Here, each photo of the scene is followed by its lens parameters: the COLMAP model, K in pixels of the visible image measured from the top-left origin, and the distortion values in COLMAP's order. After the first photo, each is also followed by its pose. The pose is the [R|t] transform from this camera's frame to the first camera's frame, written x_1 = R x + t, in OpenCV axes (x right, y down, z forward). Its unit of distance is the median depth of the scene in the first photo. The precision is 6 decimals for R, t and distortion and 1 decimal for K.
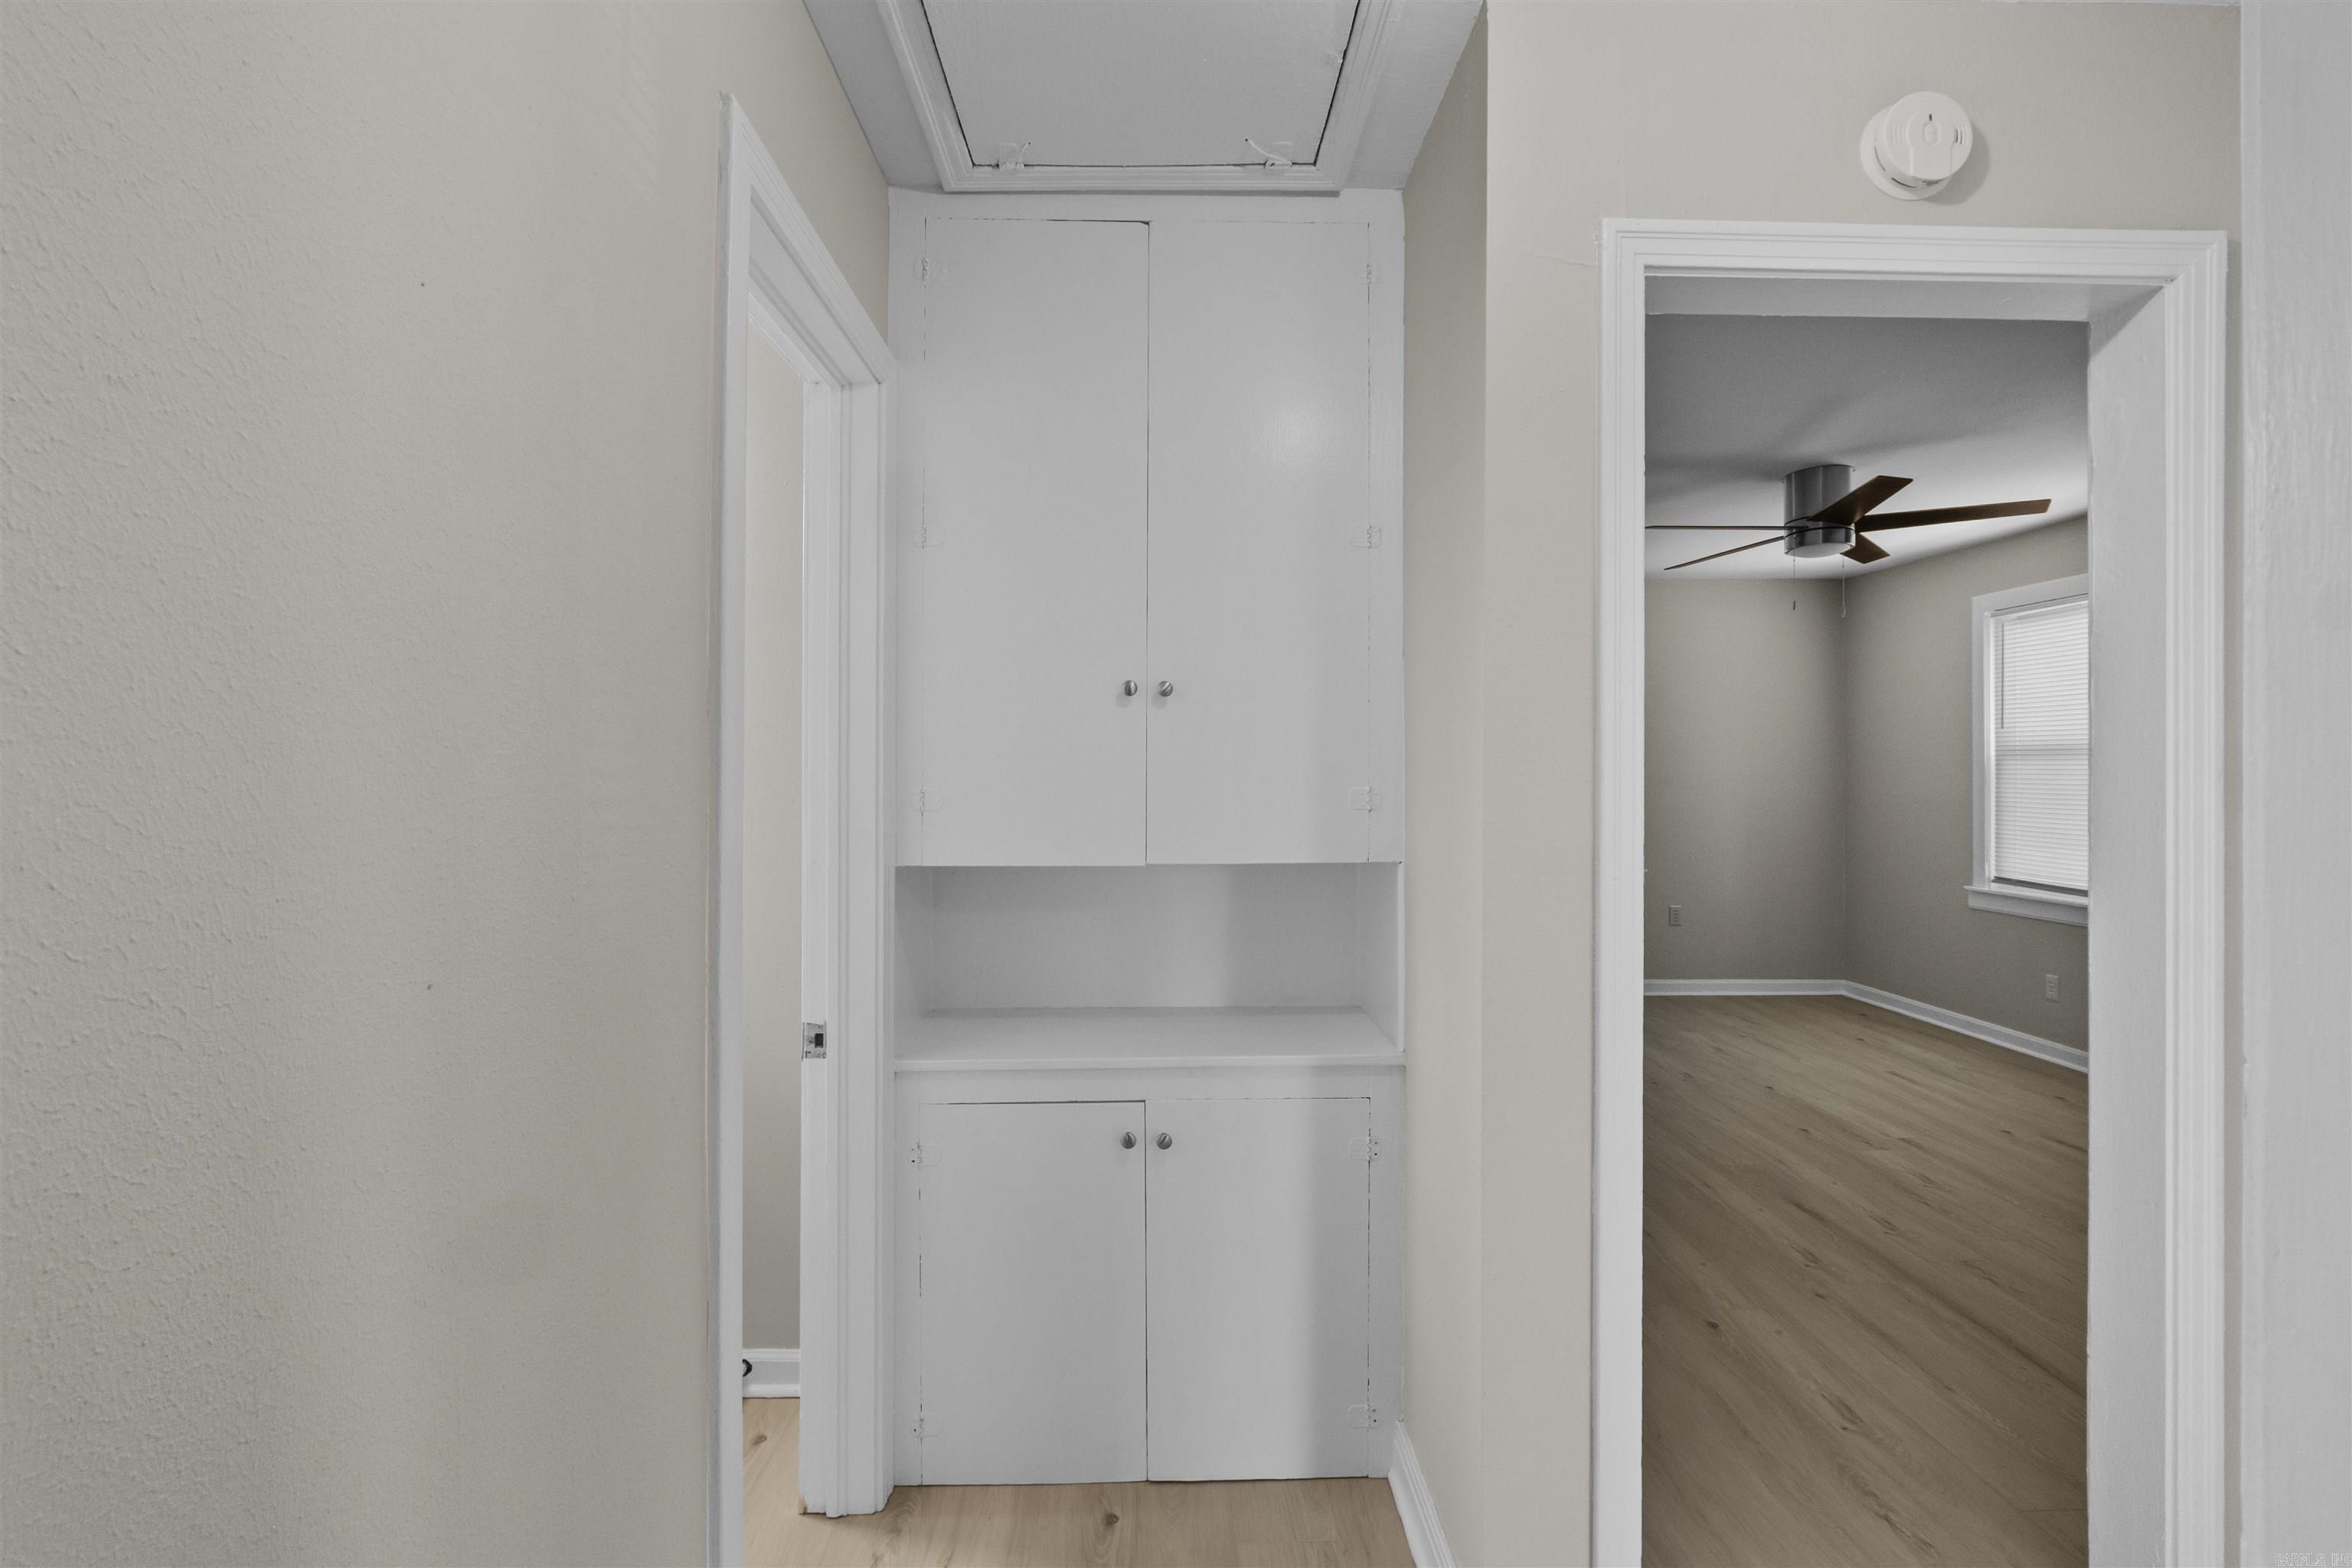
lens RADIAL K [[1031.1, 0, 1154.3], [0, 1031.1, 776.1], [0, 0, 1]] dist [-0.008273, 0.000595]
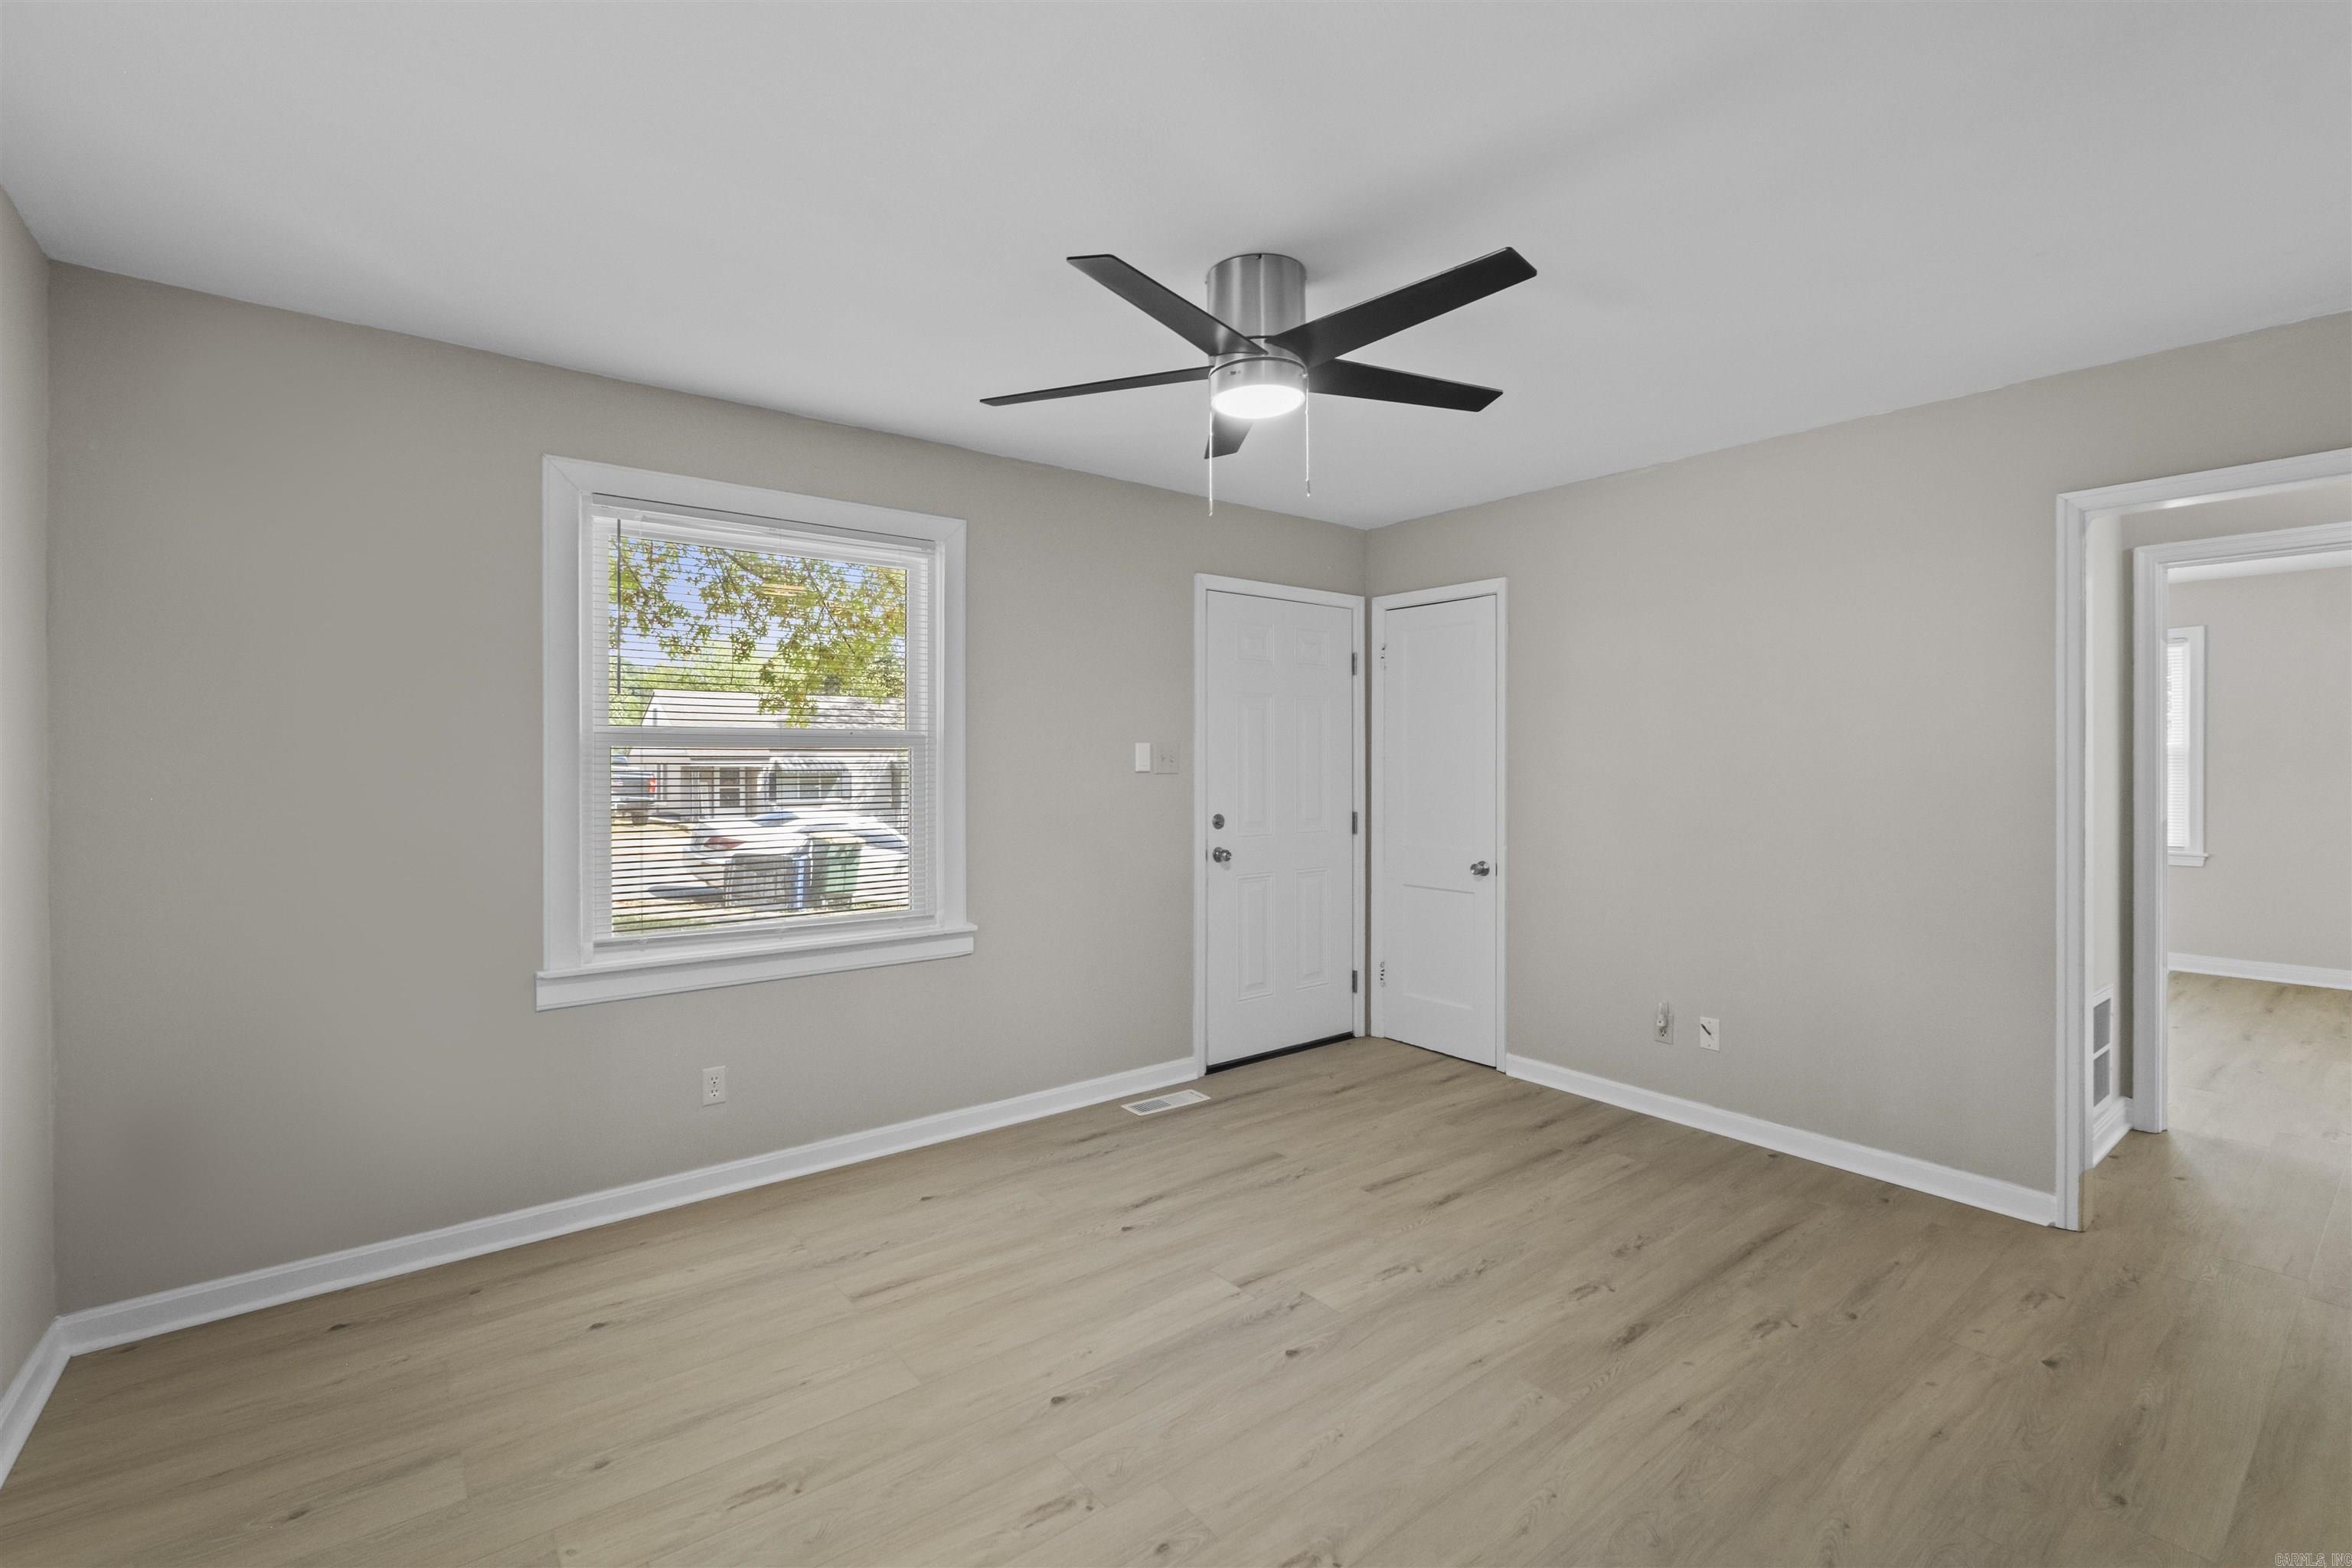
lens RADIAL K [[1031.1, 0, 1152.8], [0, 1031.1, 757.6], [0, 0, 1]] dist [-0.008273, 0.000595]
pose [[-0.605820, 0.005830, 0.795581, 0.199538], [0.009304, 0.999957, -0.000243, -0.008306], [-0.795548, 0.007255, -0.605848, 1.447927]]
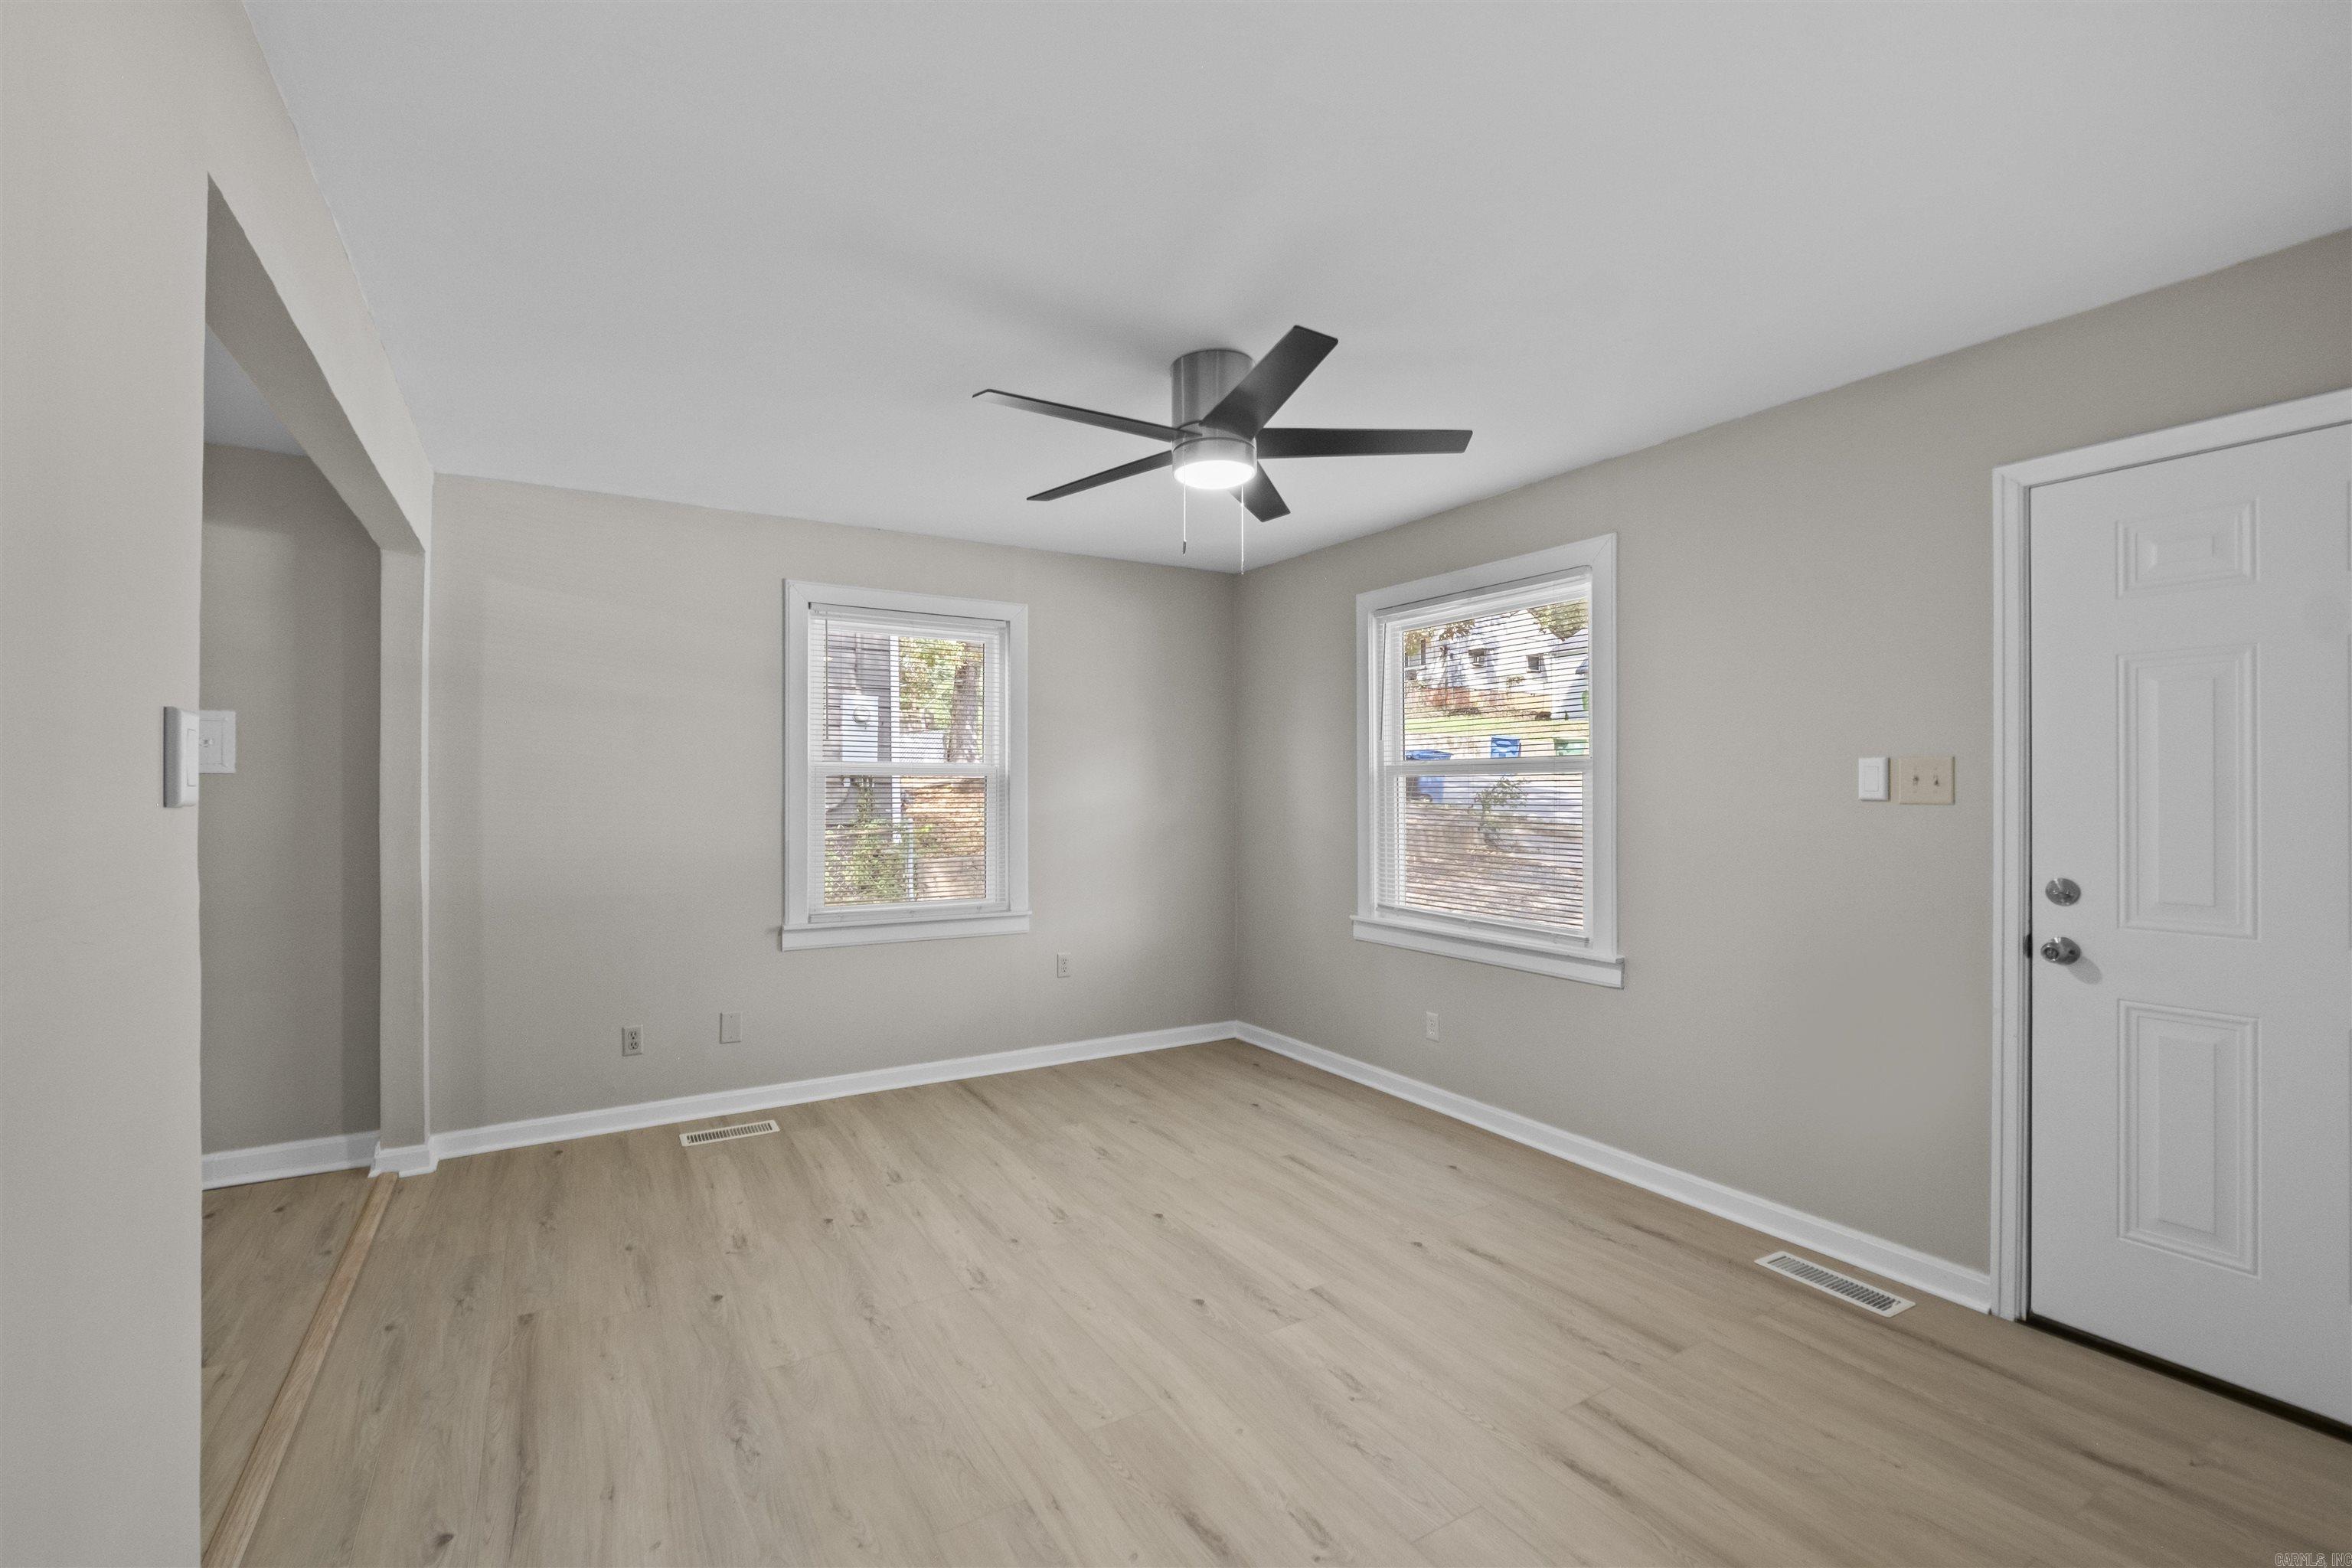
lens RADIAL K [[1031.1, 0, 1169.6], [0, 1031.1, 774.4], [0, 0, 1]] dist [-0.008273, 0.000595]
pose [[0.860246, 0.005295, 0.509852, 0.261903], [0.003193, 0.999871, -0.015771, -0.002262], [-0.509869, 0.015195, 0.860118, 0.410785]]
